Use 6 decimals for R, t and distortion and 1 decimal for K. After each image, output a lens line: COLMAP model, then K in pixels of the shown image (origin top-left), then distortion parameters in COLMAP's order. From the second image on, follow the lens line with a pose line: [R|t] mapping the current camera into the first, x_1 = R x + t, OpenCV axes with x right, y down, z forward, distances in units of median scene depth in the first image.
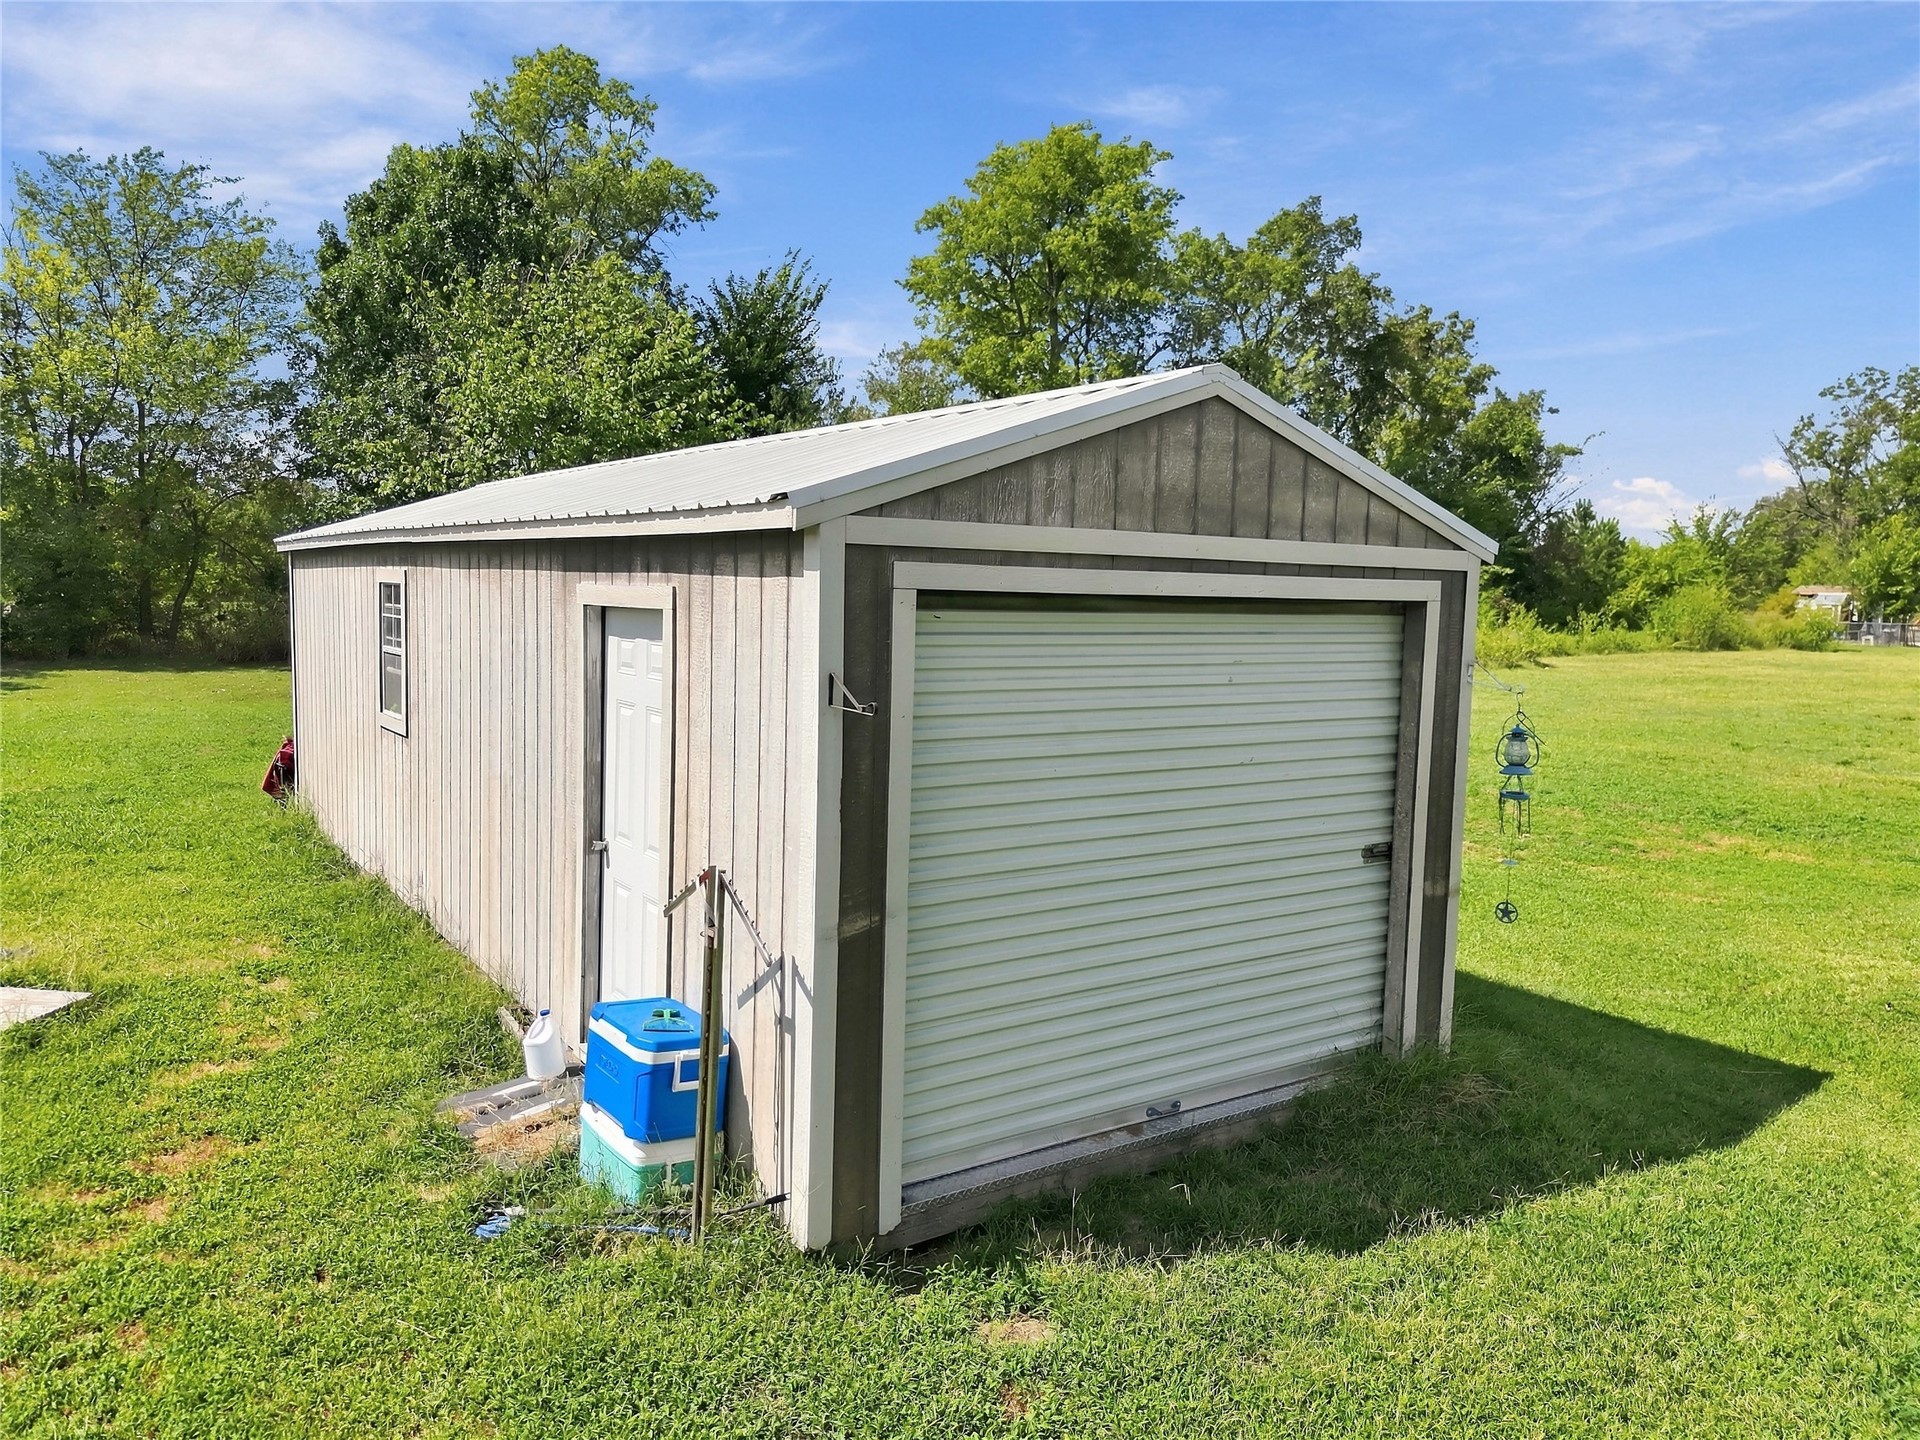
lens RADIAL K [[1370.6, 0, 957.7], [0, 1370.6, 717.8], [0, 0, 1]] dist [0.029930, -0.005382]
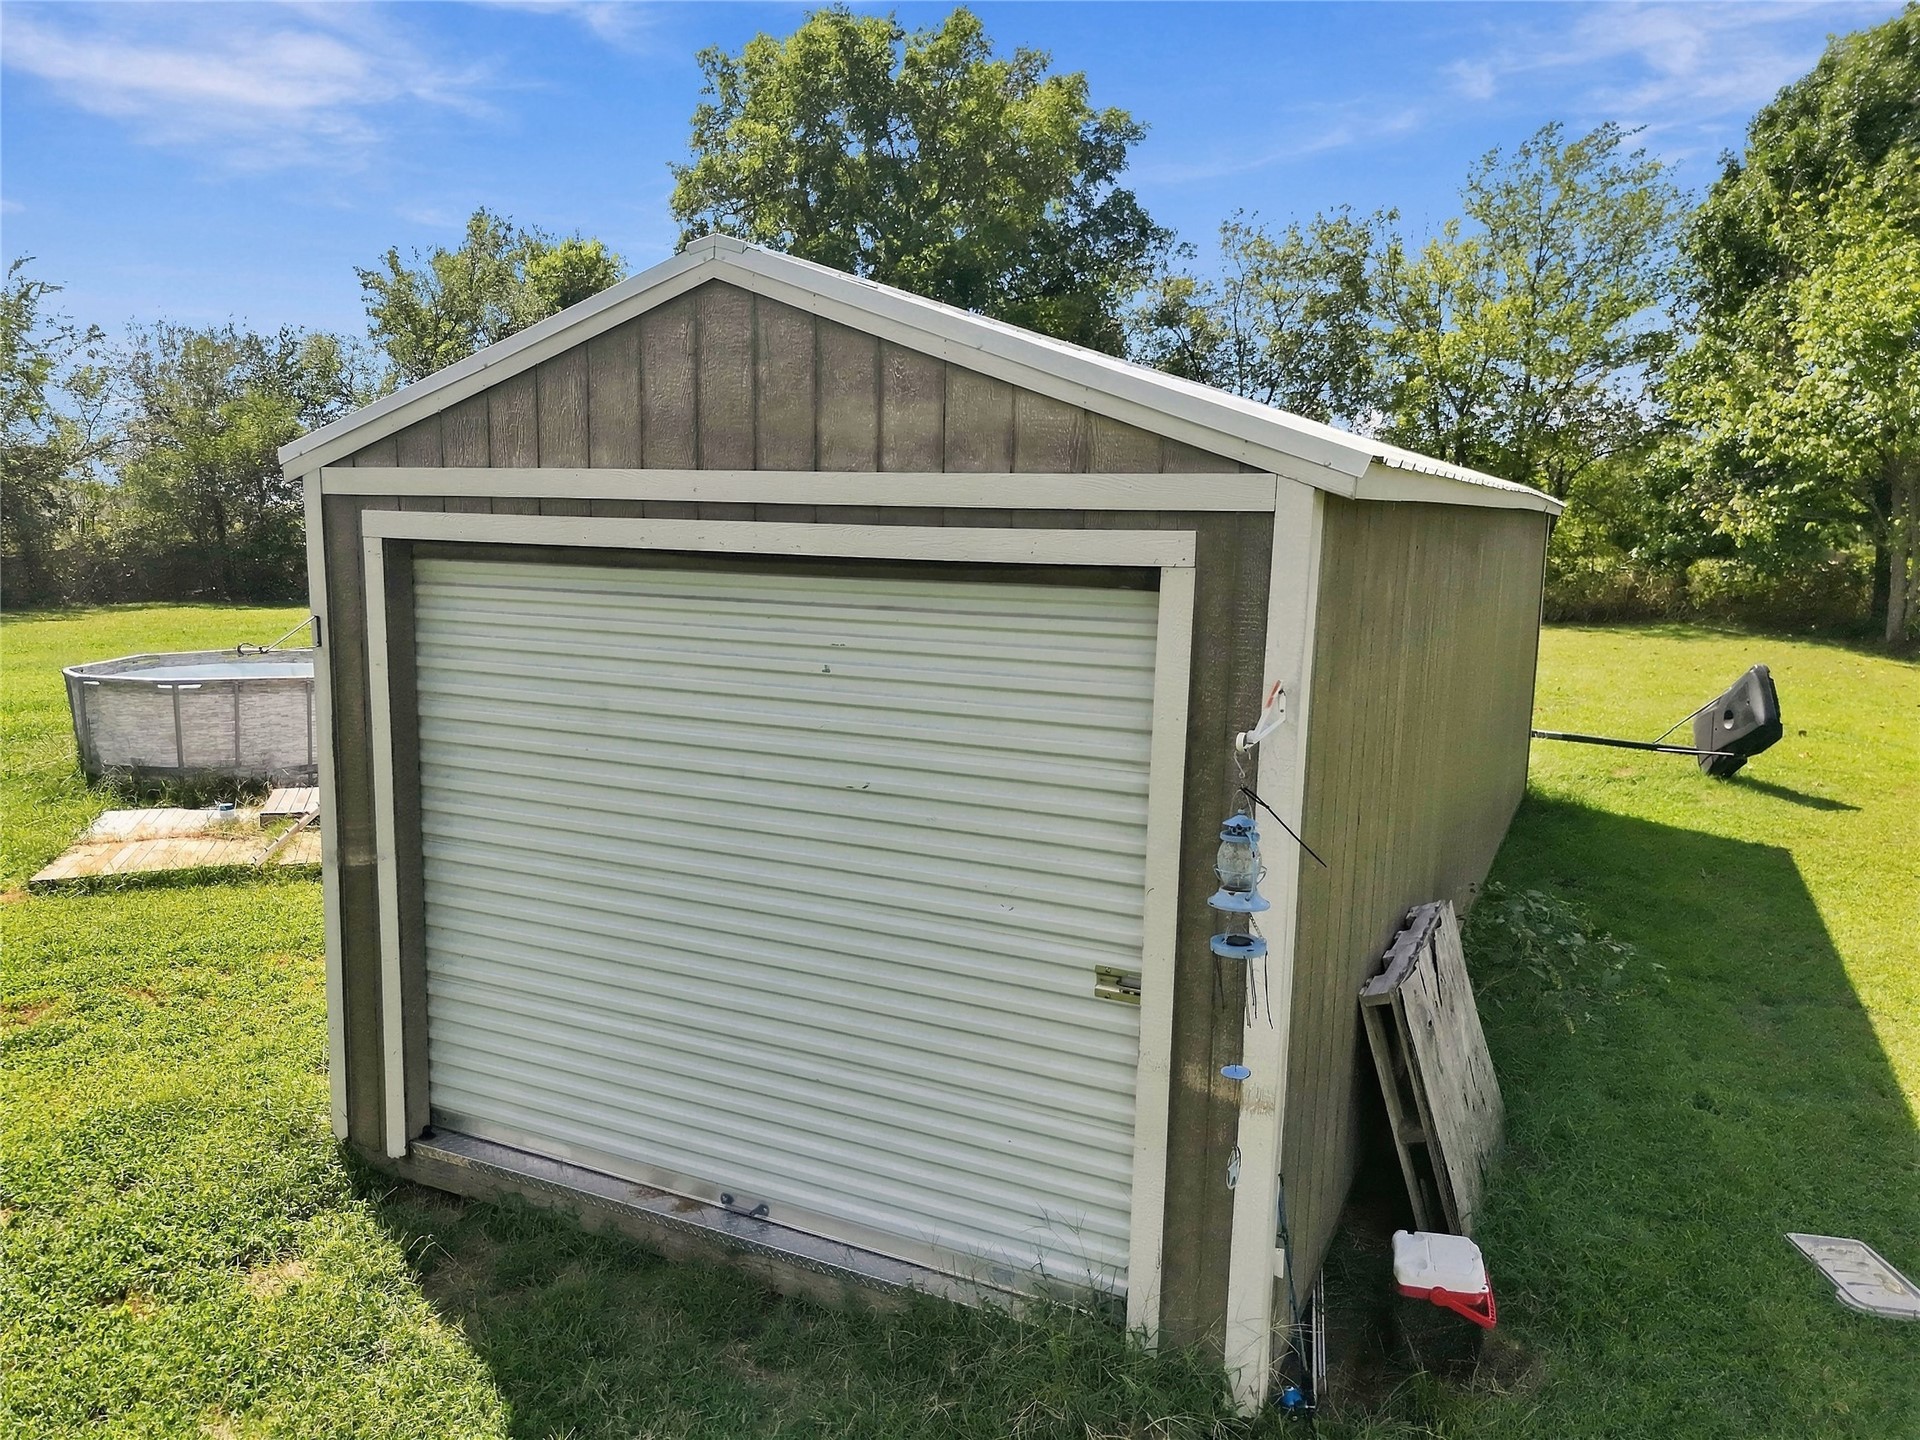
lens RADIAL K [[1370.6, 0, 959.0], [0, 1370.6, 720.0], [0, 0, 1]] dist [0.029930, -0.005382]
pose [[0.507386, 0.114325, -0.854101, 0.862213], [-0.088375, 0.992838, 0.080396, -0.065905], [0.857175, 0.034689, 0.513856, 0.698125]]
